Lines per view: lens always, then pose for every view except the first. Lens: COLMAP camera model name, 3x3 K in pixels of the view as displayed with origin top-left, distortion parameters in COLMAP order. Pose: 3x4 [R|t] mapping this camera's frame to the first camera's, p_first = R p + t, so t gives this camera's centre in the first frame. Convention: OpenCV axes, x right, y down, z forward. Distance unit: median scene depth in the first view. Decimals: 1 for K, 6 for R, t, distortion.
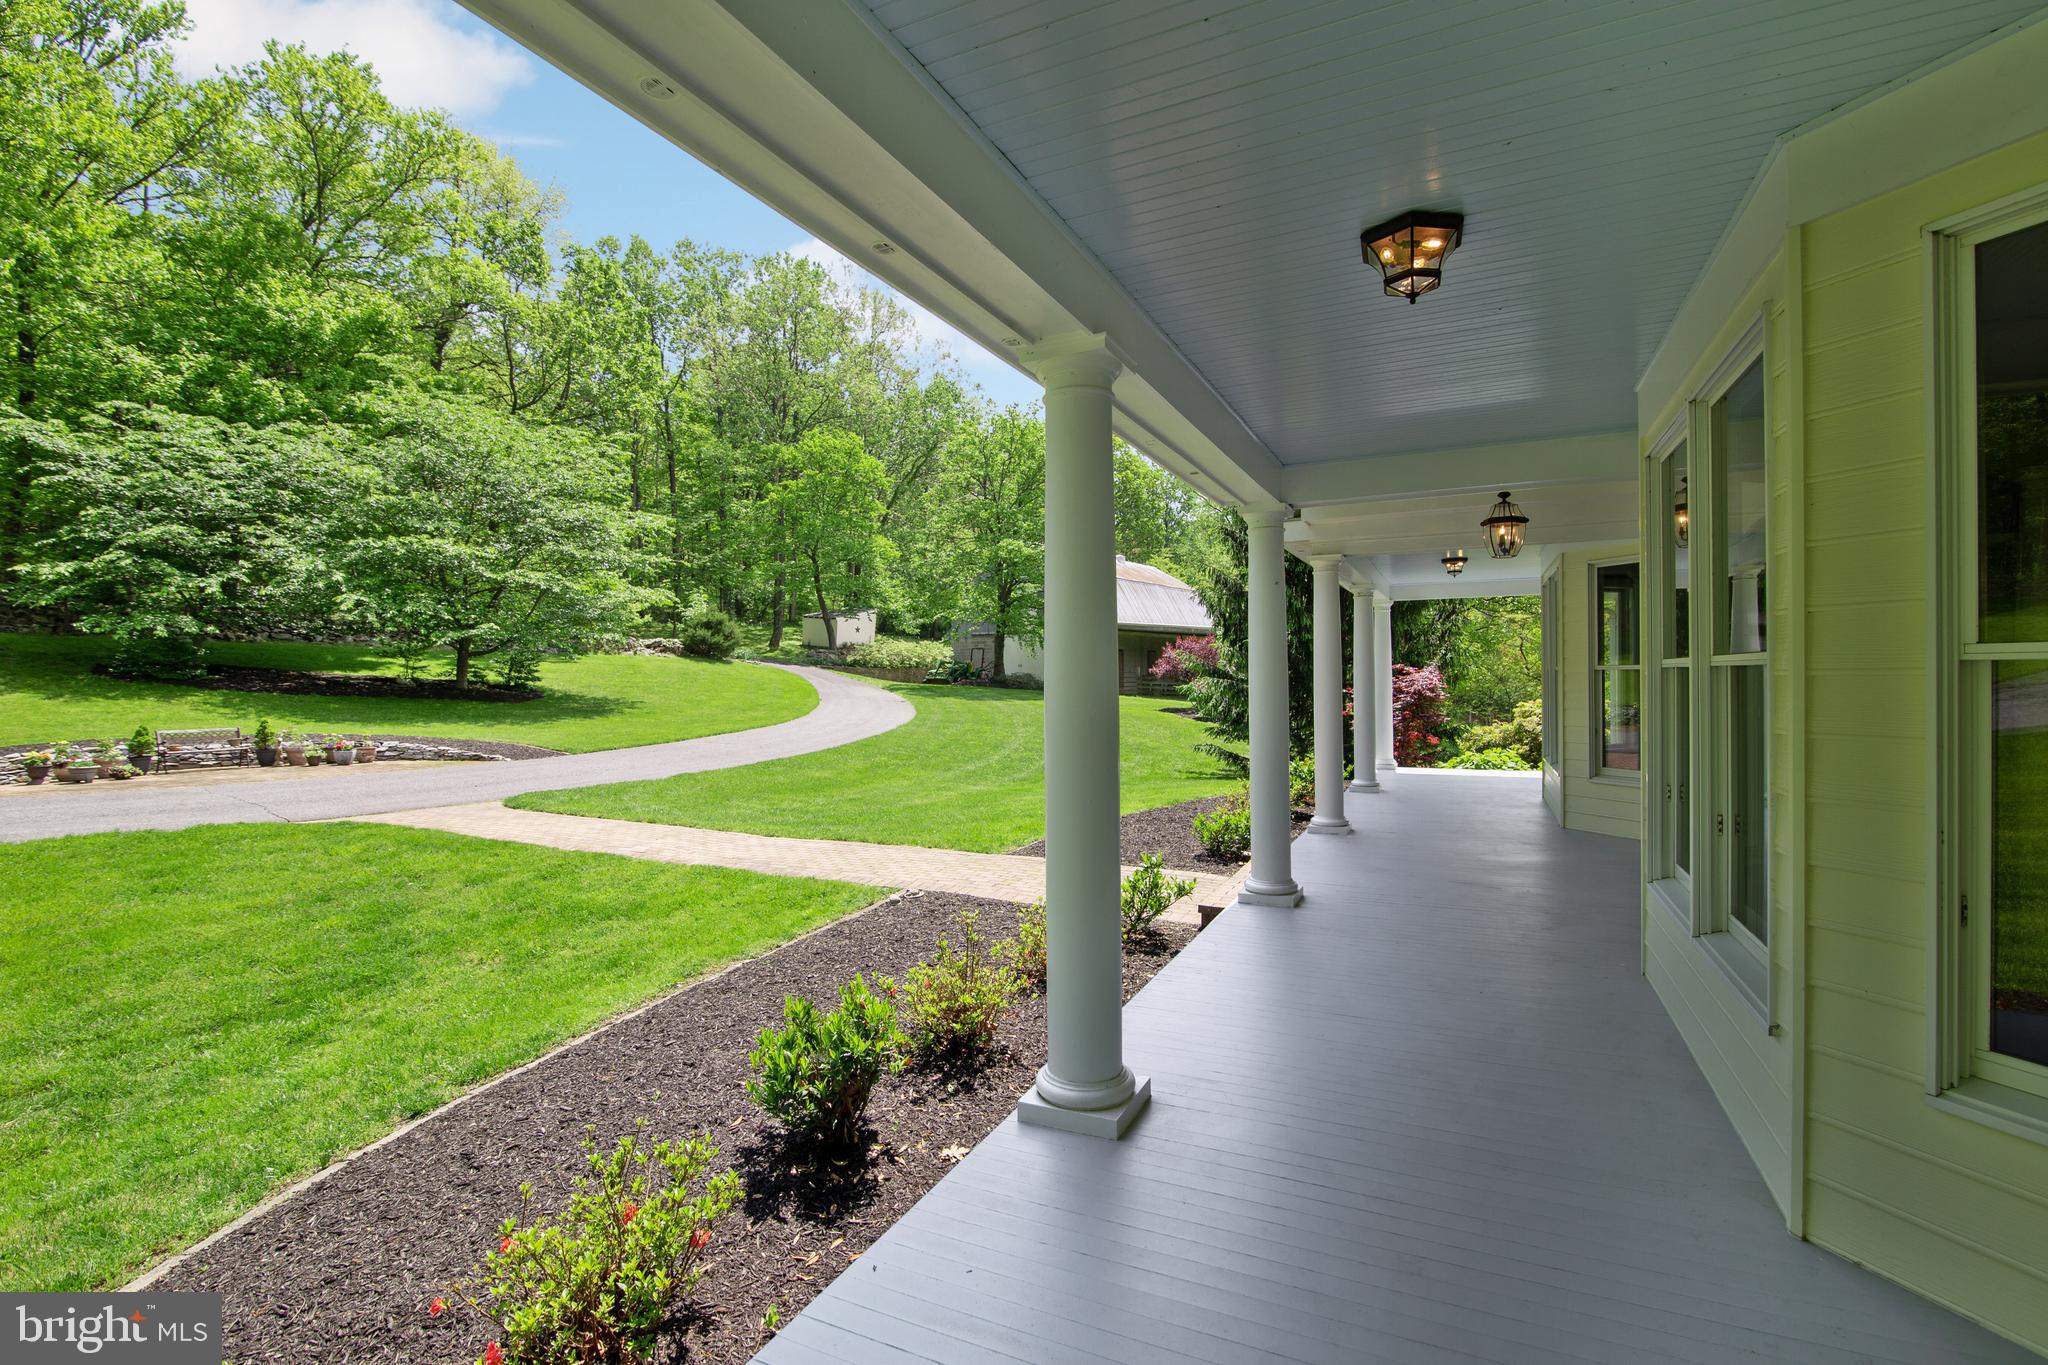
lens RADIAL K [[949.1, 0, 1024.0], [0, 949.1, 682.5], [0, 0, 1]] dist [-0.003351, 0.000082]
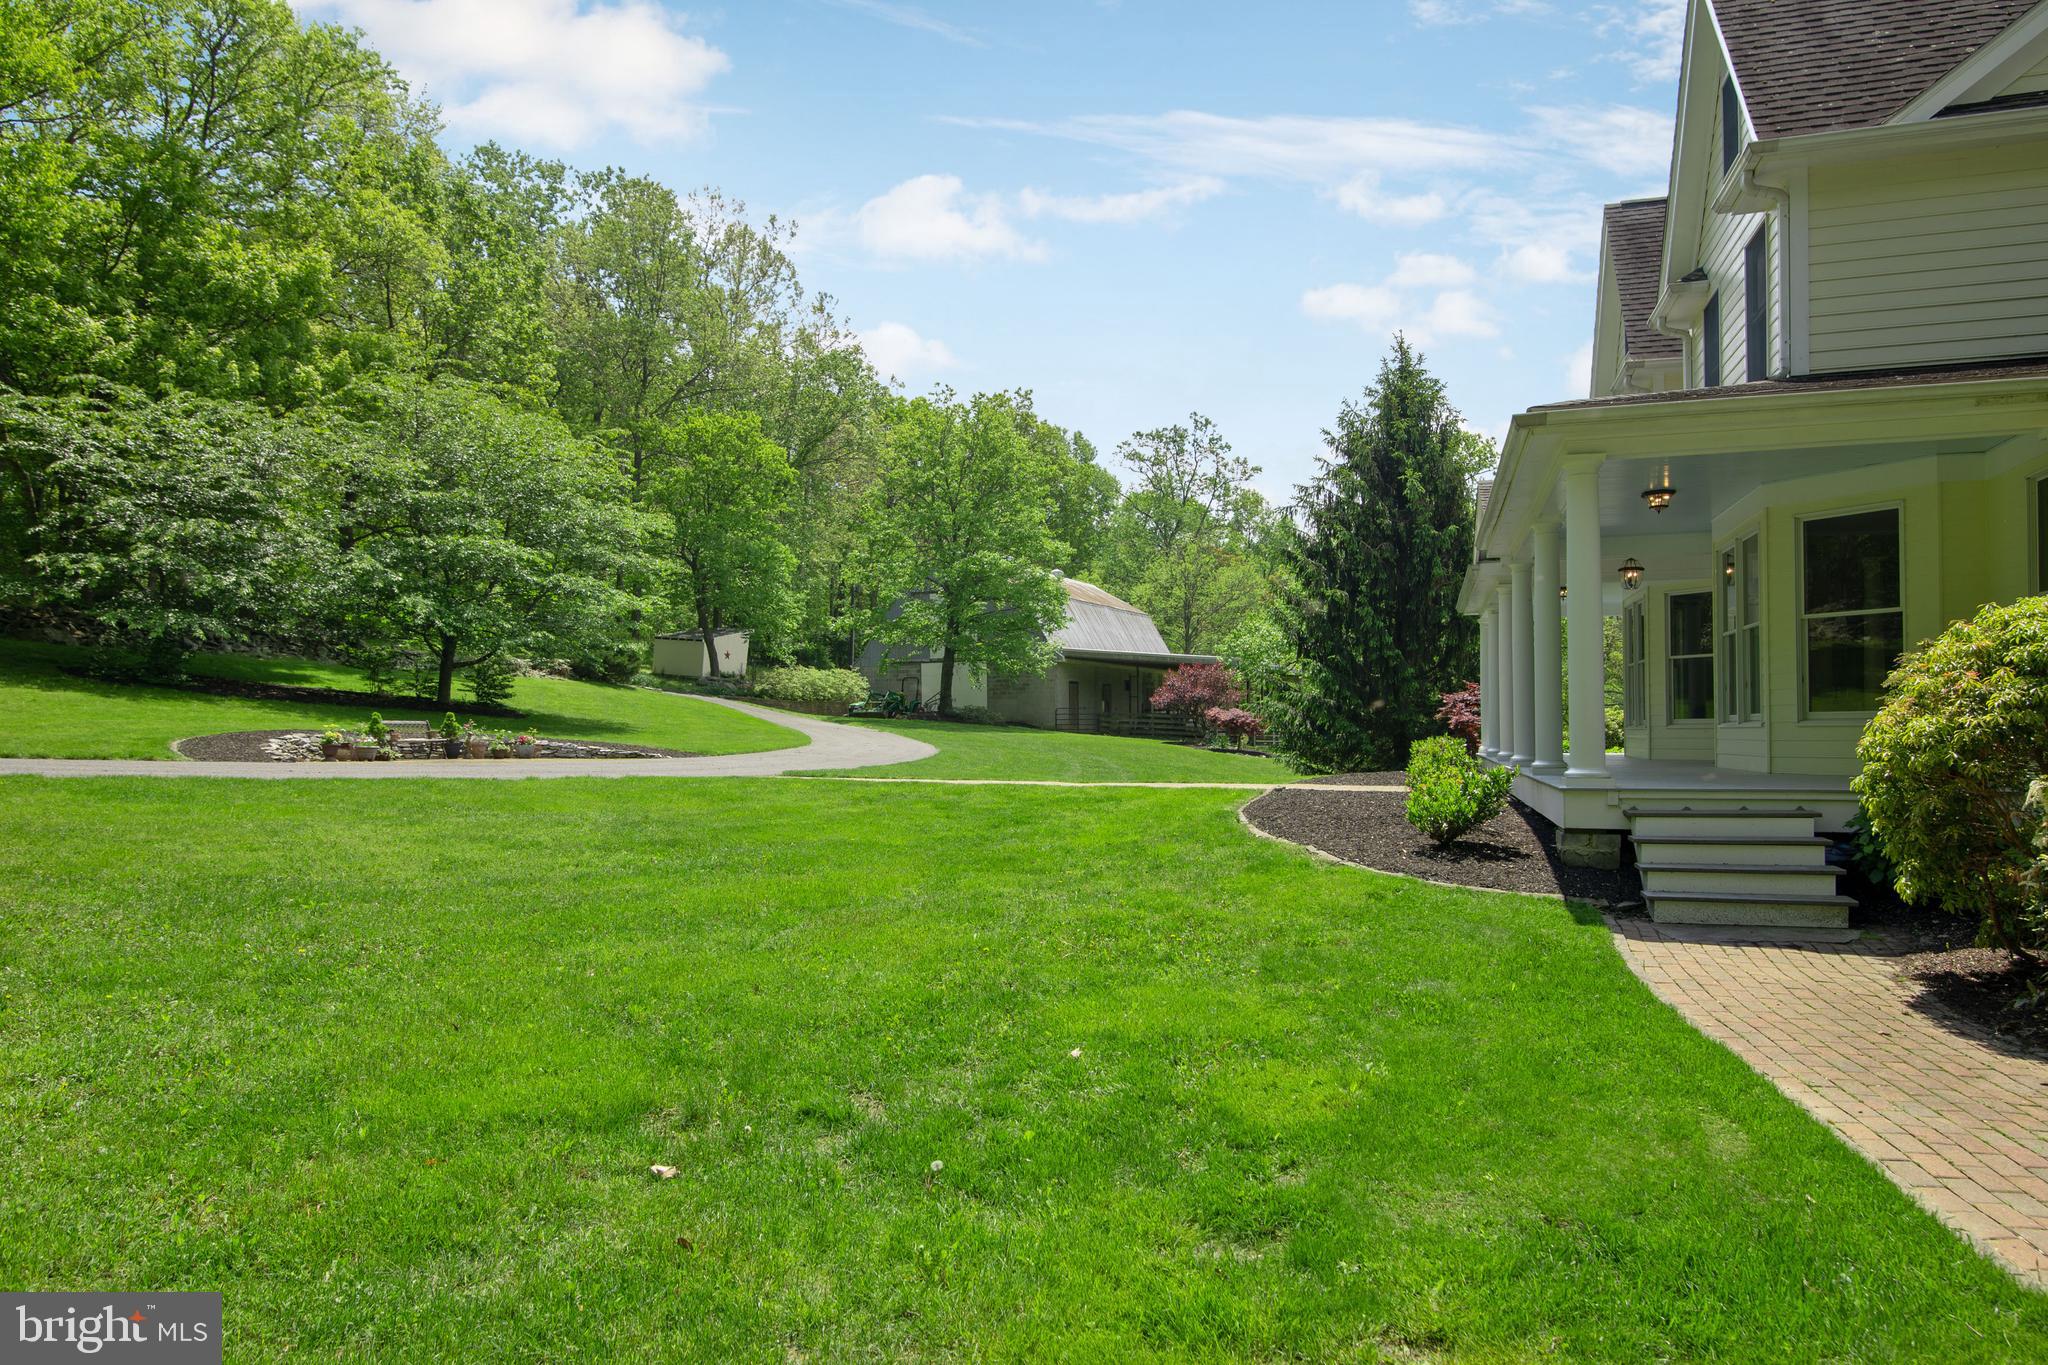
lens RADIAL K [[1360.0, 0, 1024.0], [0, 1360.0, 682.5], [0, 0, 1]] dist [0.006943, 0.002038]
pose [[0.986152, 0.011960, 0.165414, -0.266002], [-0.004163, 0.998867, -0.047405, 0.043710], [-0.165793, 0.046060, 0.985084, -0.341595]]
